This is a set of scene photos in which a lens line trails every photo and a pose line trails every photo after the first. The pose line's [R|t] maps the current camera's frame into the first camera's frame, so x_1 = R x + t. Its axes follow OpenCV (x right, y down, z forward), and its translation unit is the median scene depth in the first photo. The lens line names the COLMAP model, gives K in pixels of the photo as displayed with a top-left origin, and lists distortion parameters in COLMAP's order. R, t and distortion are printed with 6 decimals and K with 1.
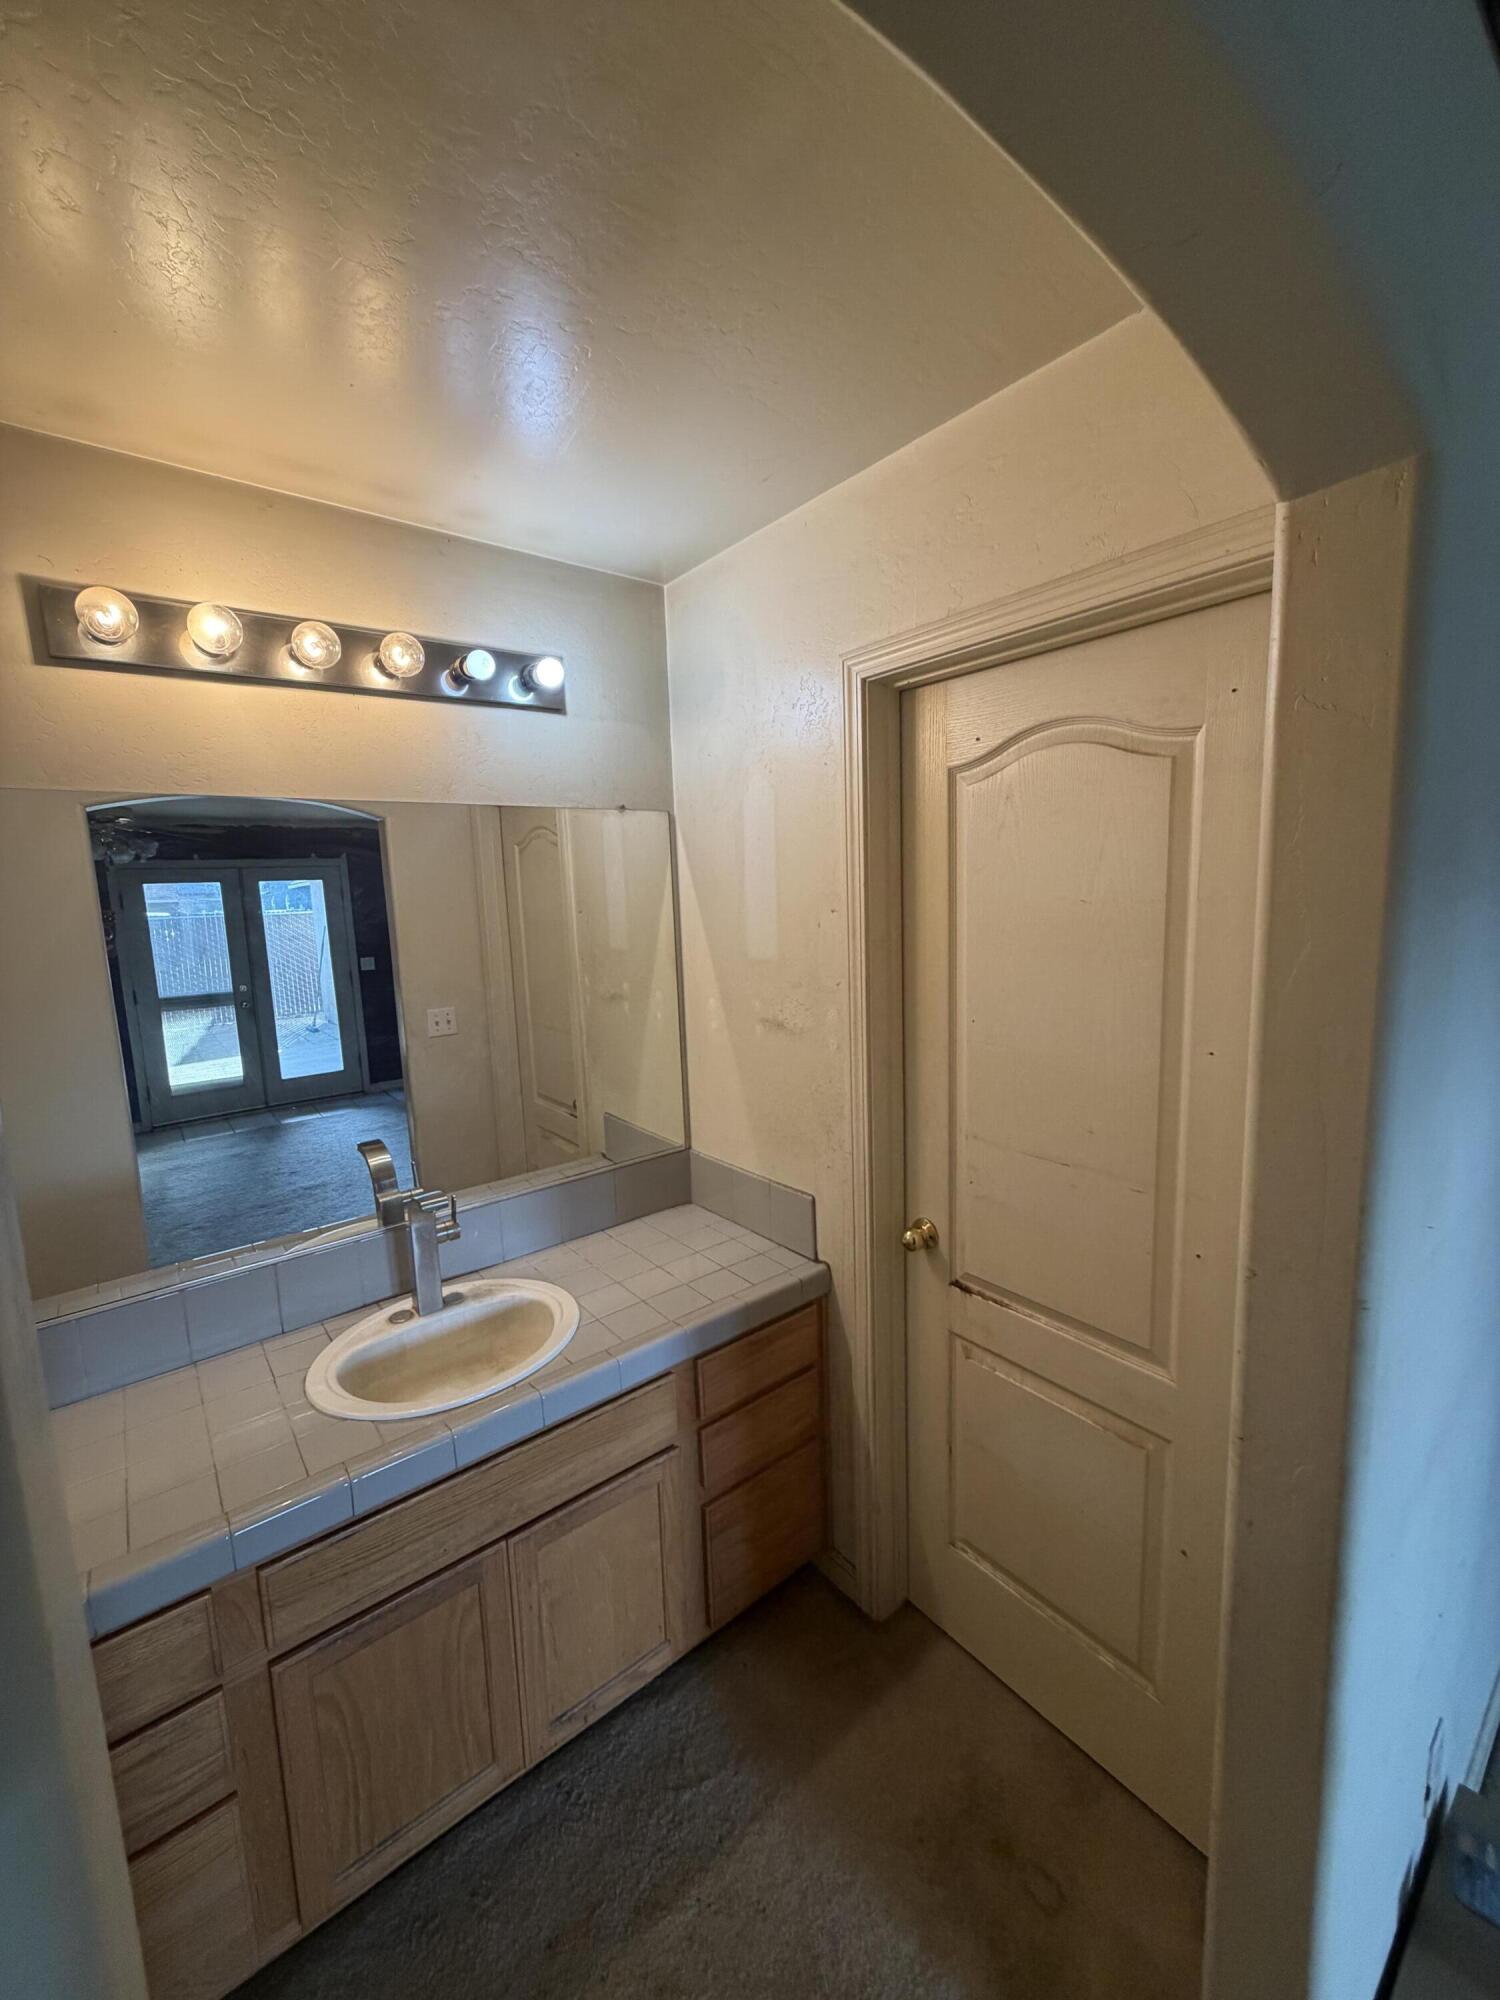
lens RADIAL K [[798.4, 0, 757.9], [0, 798.4, 995.9], [0, 0, 1]] dist [-0.002746, 0.000171]
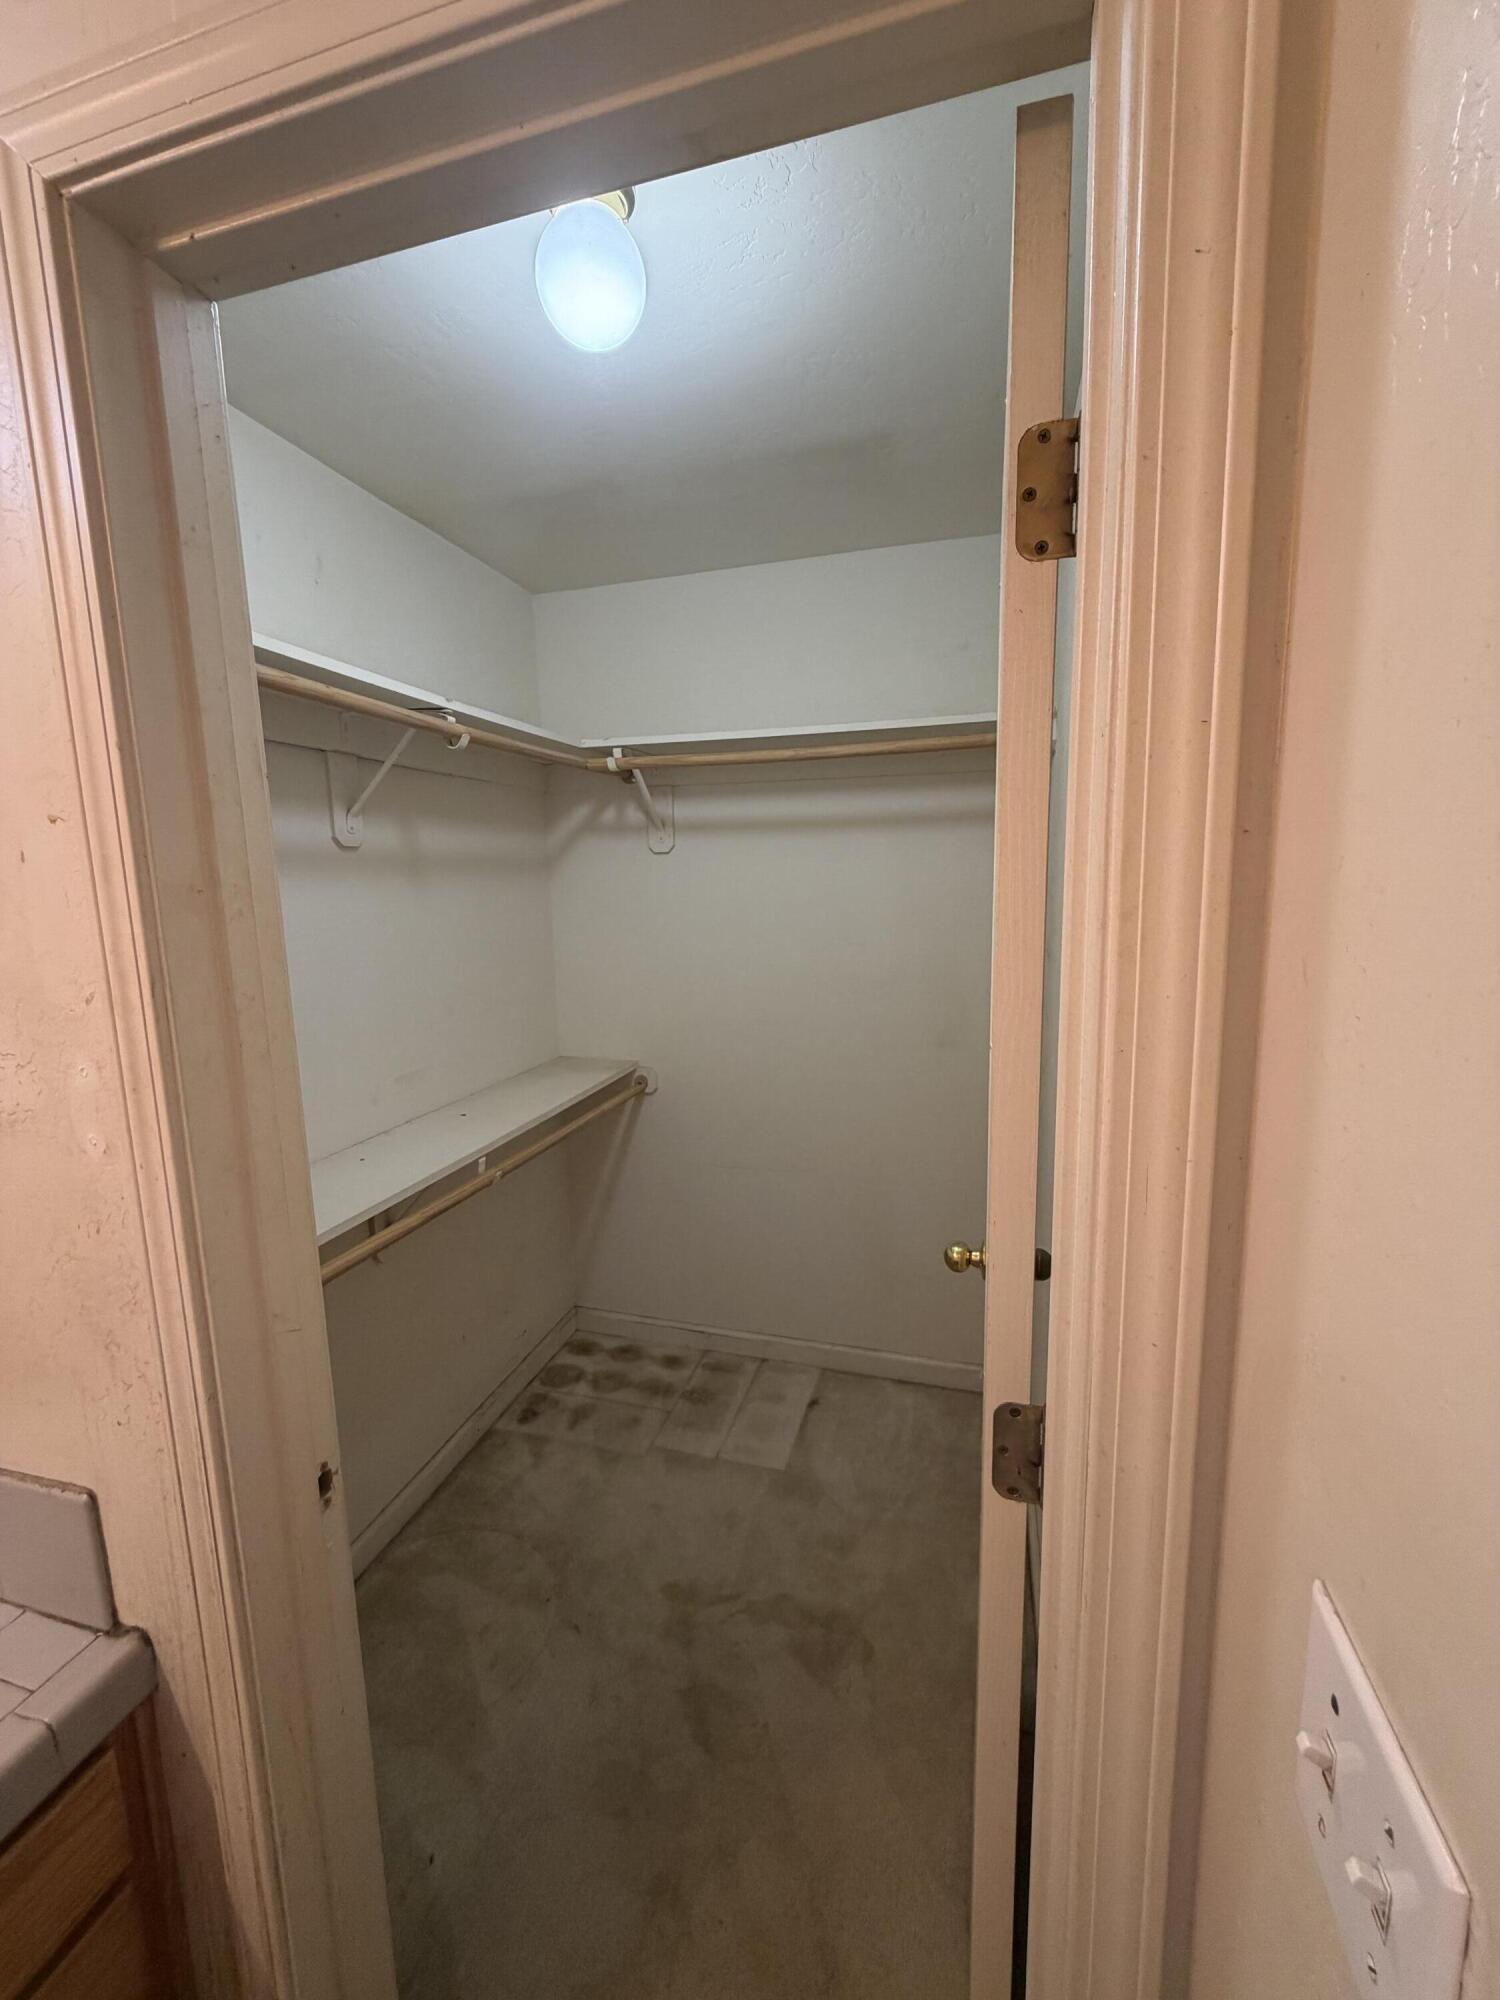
lens RADIAL K [[798.4, 0, 751.9], [0, 798.4, 1000.6], [0, 0, 1]] dist [-0.002746, 0.000171]
pose [[0.817748, -0.069901, 0.571316, 0.136307], [0.078165, 0.996889, 0.010090, 0.008616], [-0.570244, 0.036406, 0.820668, 0.435040]]
